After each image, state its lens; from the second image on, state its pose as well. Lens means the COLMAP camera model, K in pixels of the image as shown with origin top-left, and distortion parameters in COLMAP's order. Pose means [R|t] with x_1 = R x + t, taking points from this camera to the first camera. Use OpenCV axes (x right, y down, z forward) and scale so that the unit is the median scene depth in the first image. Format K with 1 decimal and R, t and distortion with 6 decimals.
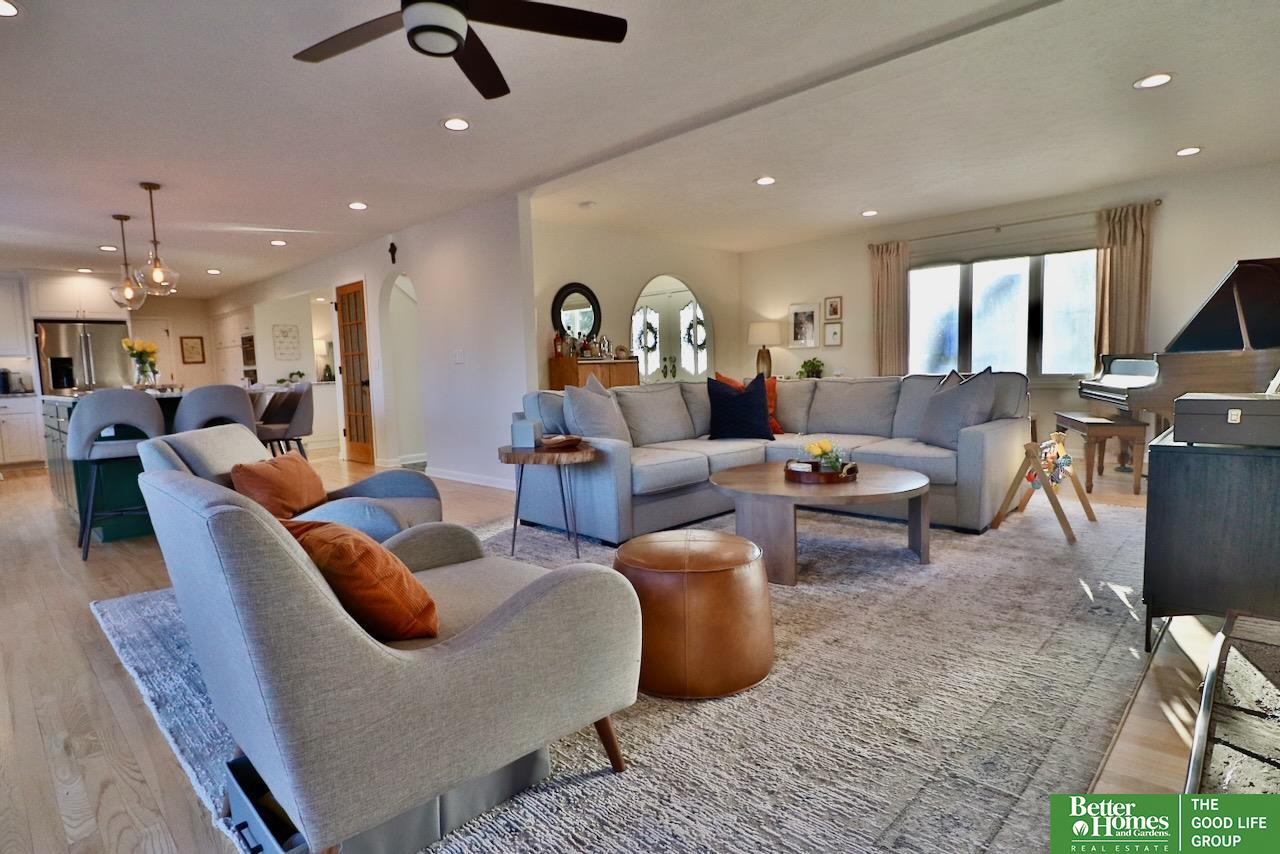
lens RADIAL K [[662.3, 0, 635.9], [0, 662.3, 424.8], [0, 0, 1]] dist [-0.007520, -0.006327]
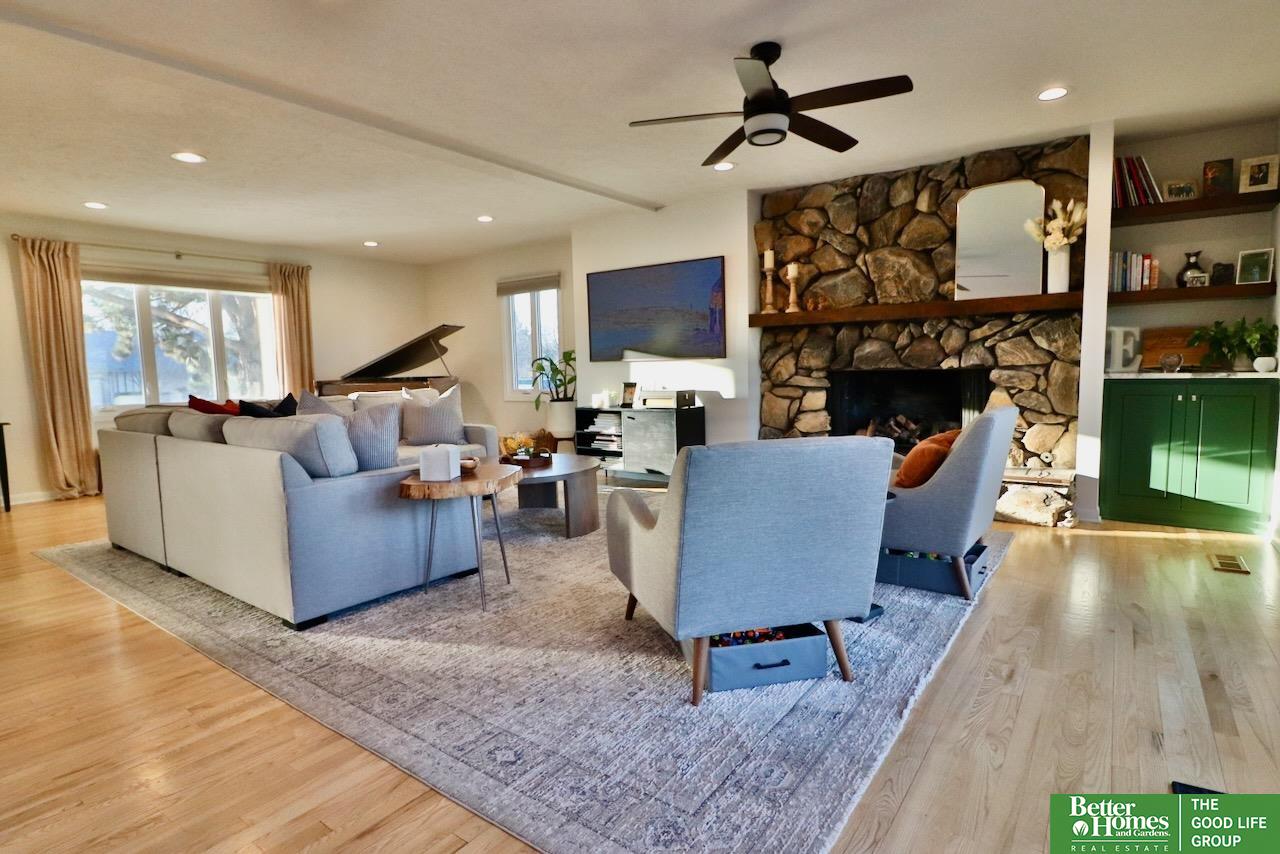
lens RADIAL K [[662.3, 0, 622.5], [0, 662.3, 433.1], [0, 0, 1]] dist [-0.007520, -0.006327]
pose [[-0.129017, -0.060106, 0.989819, -0.431110], [0.113548, 0.990701, 0.074959, -0.024500], [-0.985120, 0.122063, -0.120993, 0.396997]]
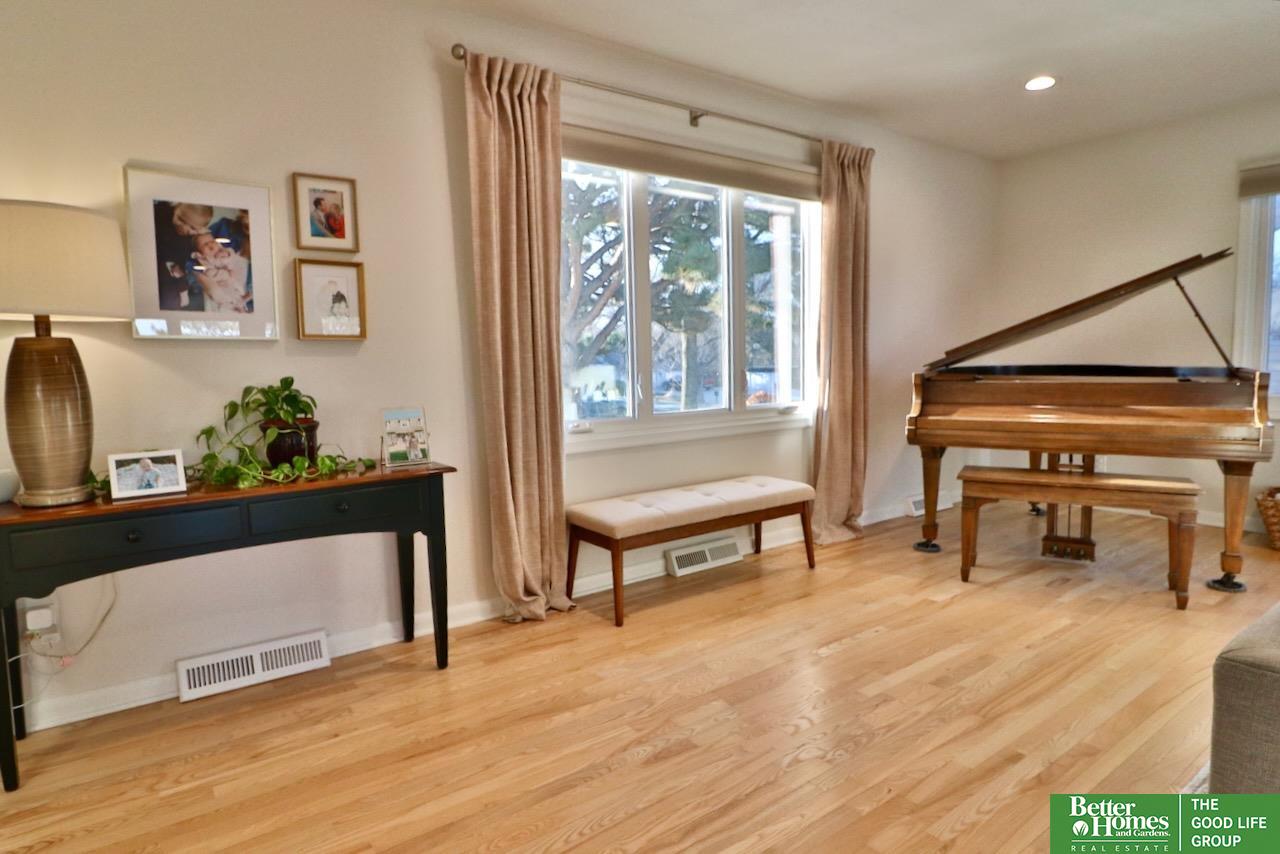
lens RADIAL K [[723.5, 0, 637.1], [0, 723.5, 426.4], [0, 0, 1]] dist [-0.004252, -0.000670]
pose [[0.171071, -0.064908, 0.983118, -0.004354], [0.099313, 0.993881, 0.048337, -0.078897], [-0.980241, 0.089367, 0.176471, 0.778796]]
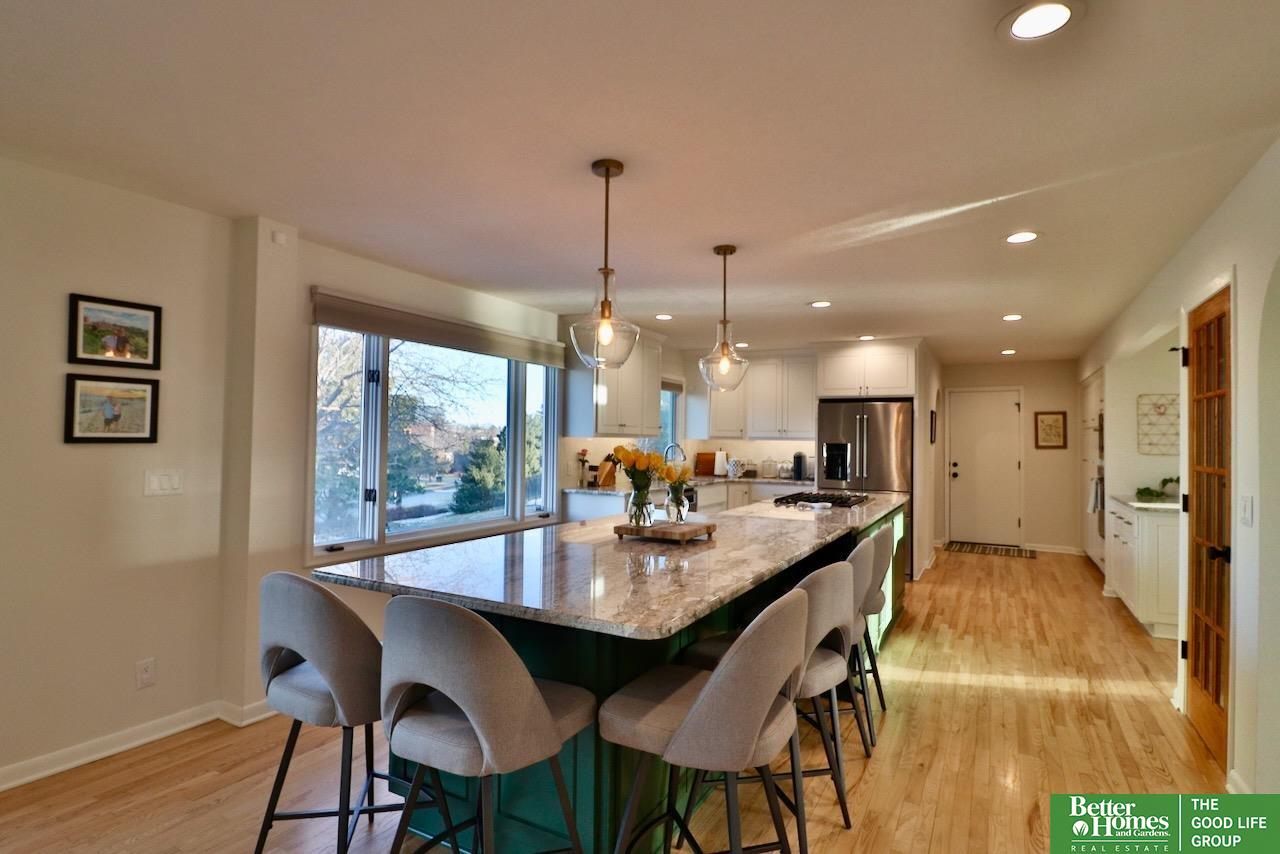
lens RADIAL K [[662.3, 0, 622.9], [0, 662.3, 423.3], [0, 0, 1]] dist [-0.007520, -0.006327]
pose [[0.248868, 0.013261, -0.968447, -0.122004], [-0.105015, 0.994381, -0.013371, -0.087634], [0.962827, 0.105029, 0.248863, 0.520617]]
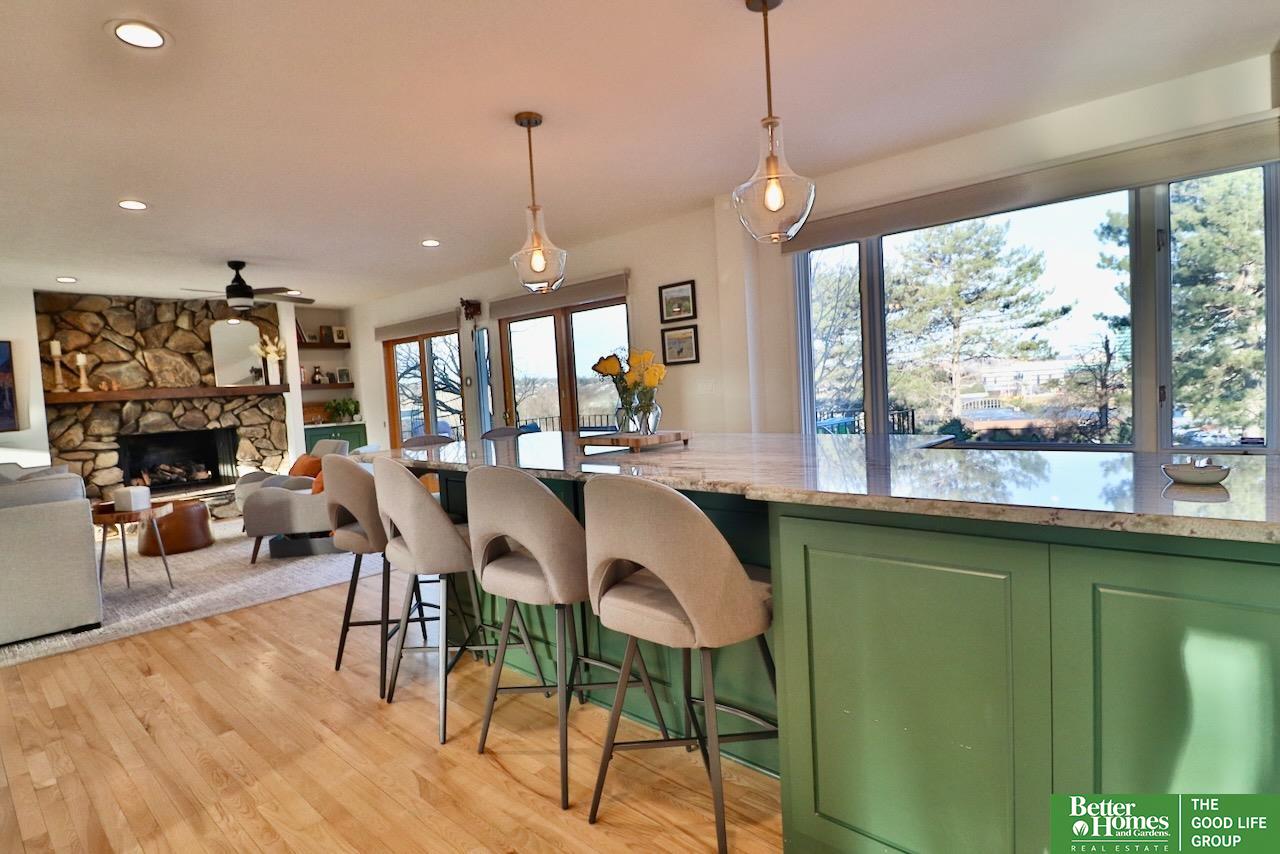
lens RADIAL K [[662.3, 0, 634.5], [0, 662.3, 425.1], [0, 0, 1]] dist [-0.007520, -0.006327]
pose [[-0.995840, 0.090470, -0.010824, -0.465473], [0.087965, 0.985567, 0.144640, -0.091249], [0.023753, 0.143086, -0.989425, 0.964222]]
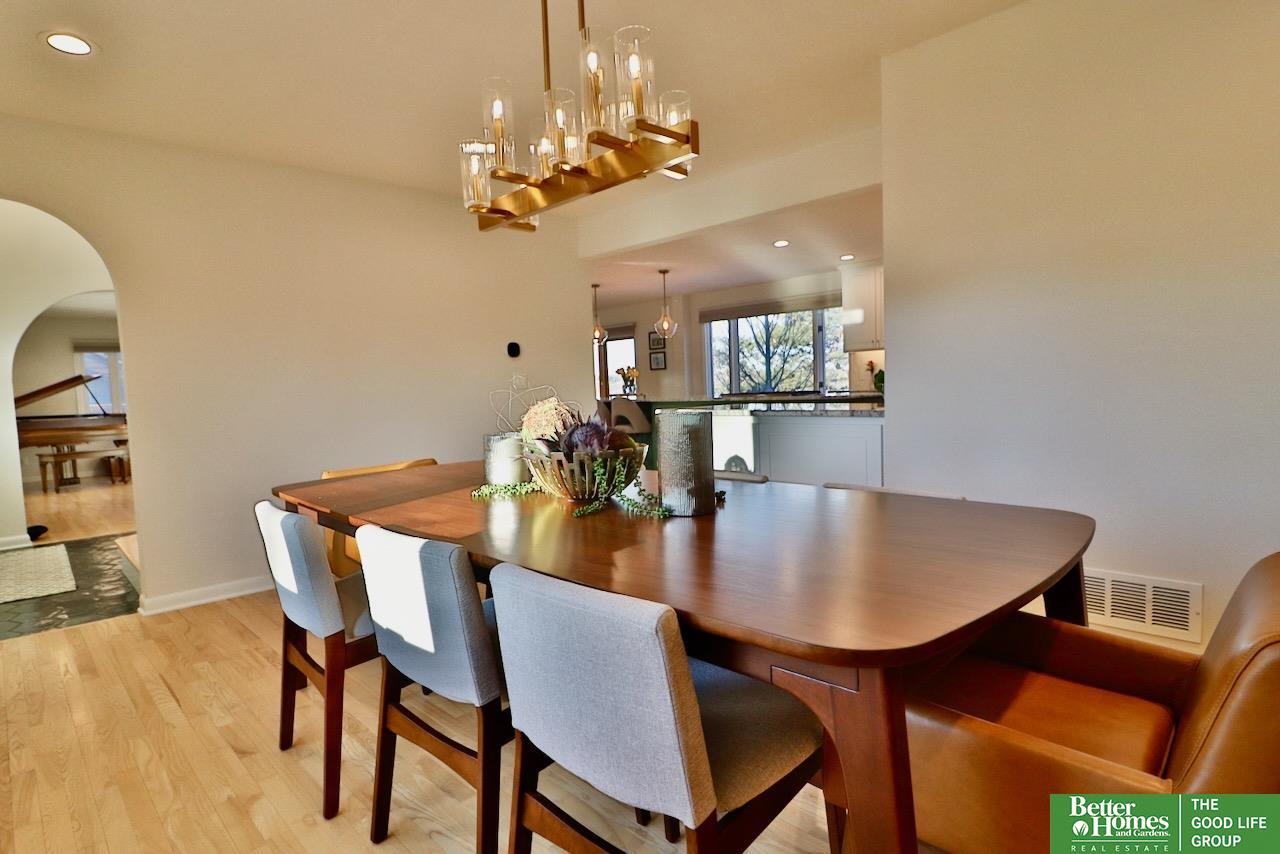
lens RADIAL K [[662.3, 0, 628.1], [0, 662.3, 428.3], [0, 0, 1]] dist [-0.007520, -0.006327]
pose [[-0.996785, 0.068294, 0.041912, -0.508175], [0.073732, 0.986522, 0.146074, -0.135254], [-0.031371, 0.148694, -0.988385, 1.653471]]
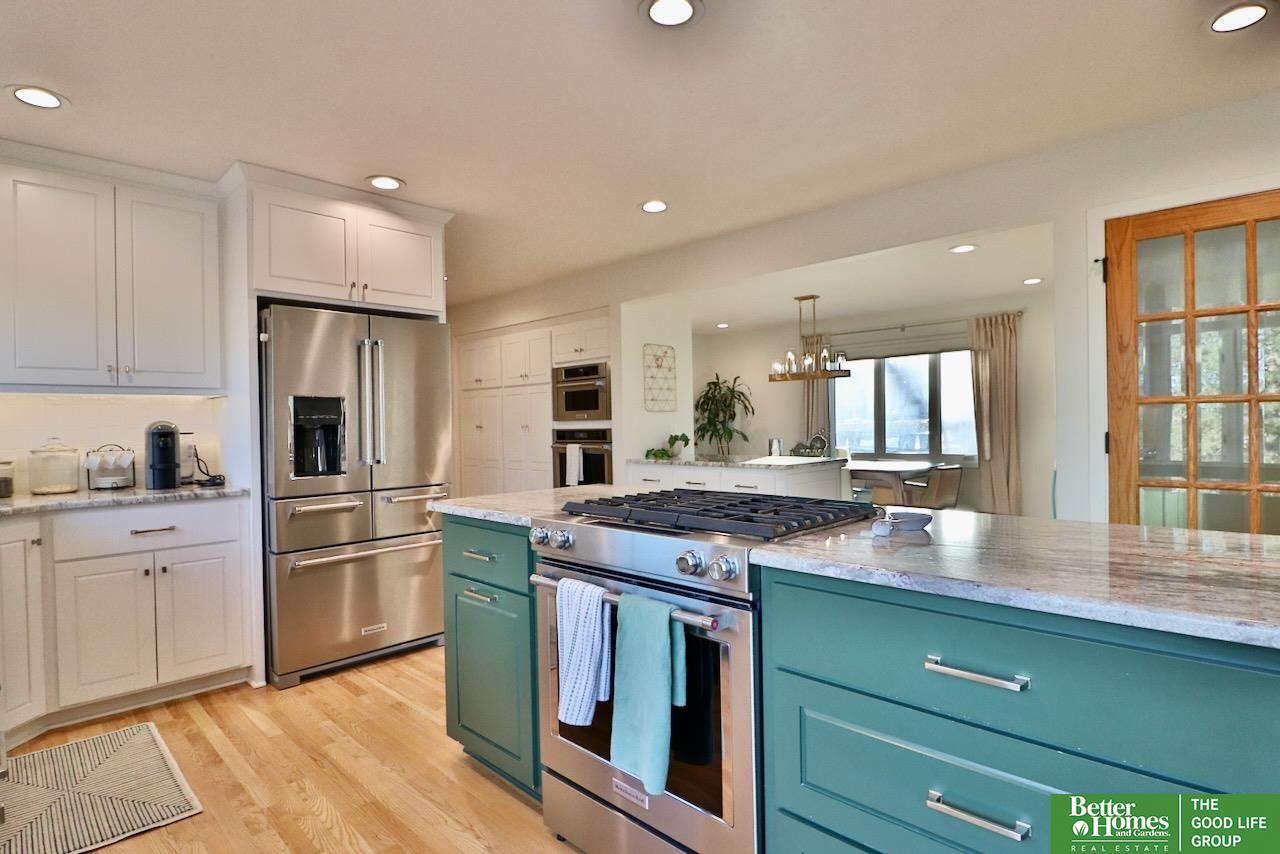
lens RADIAL K [[662.3, 0, 639.9], [0, 662.3, 422.6], [0, 0, 1]] dist [-0.007520, -0.006327]
pose [[0.999757, 0.014865, -0.016276, -0.679645], [-0.016224, 0.996092, -0.086814, -0.056325], [0.014922, 0.087057, 0.996092, 0.614521]]
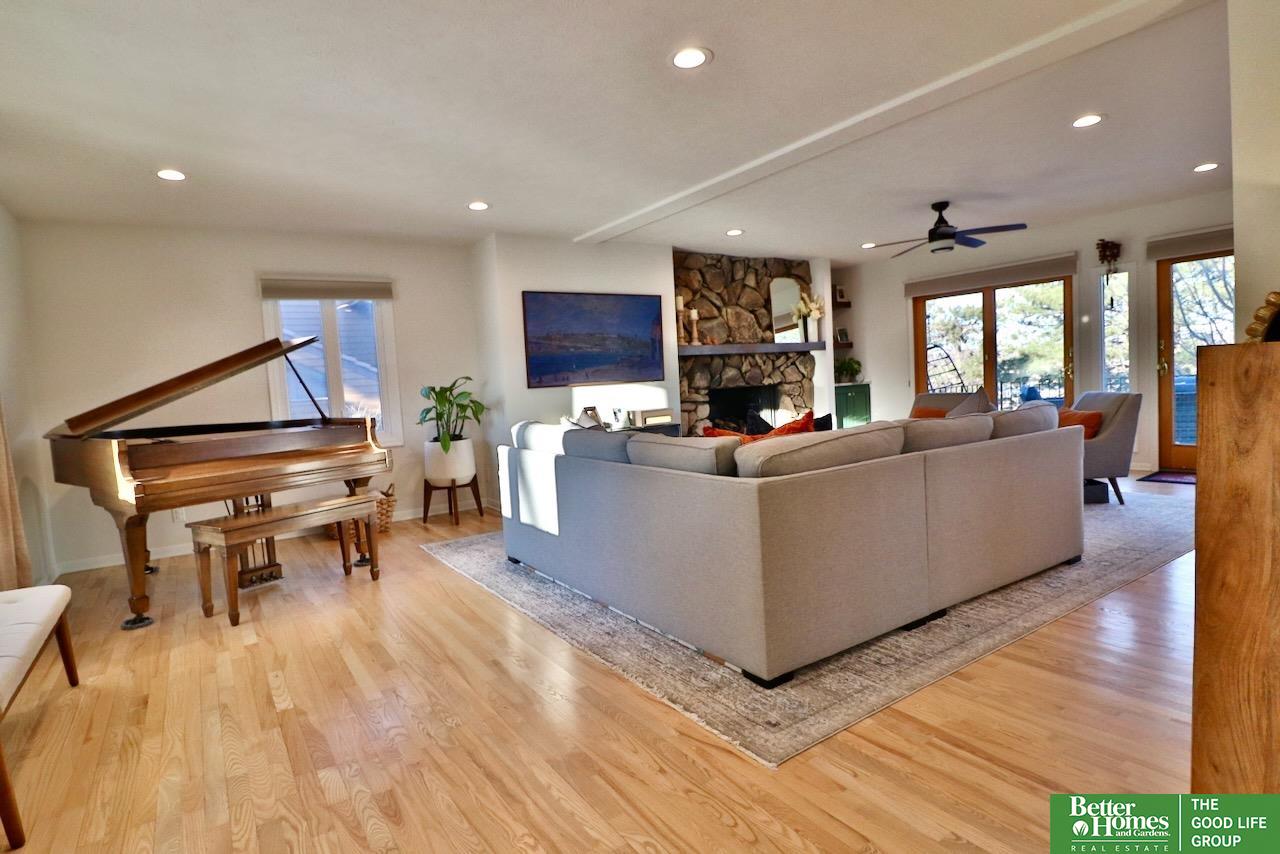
lens RADIAL K [[662.3, 0, 632.1], [0, 662.3, 425.9], [0, 0, 1]] dist [-0.007520, -0.006327]
pose [[-0.972233, 0.076093, 0.221296, 0.097389], [0.109691, 0.983519, 0.143728, -0.103994], [-0.206713, 0.164011, -0.964557, 1.000289]]
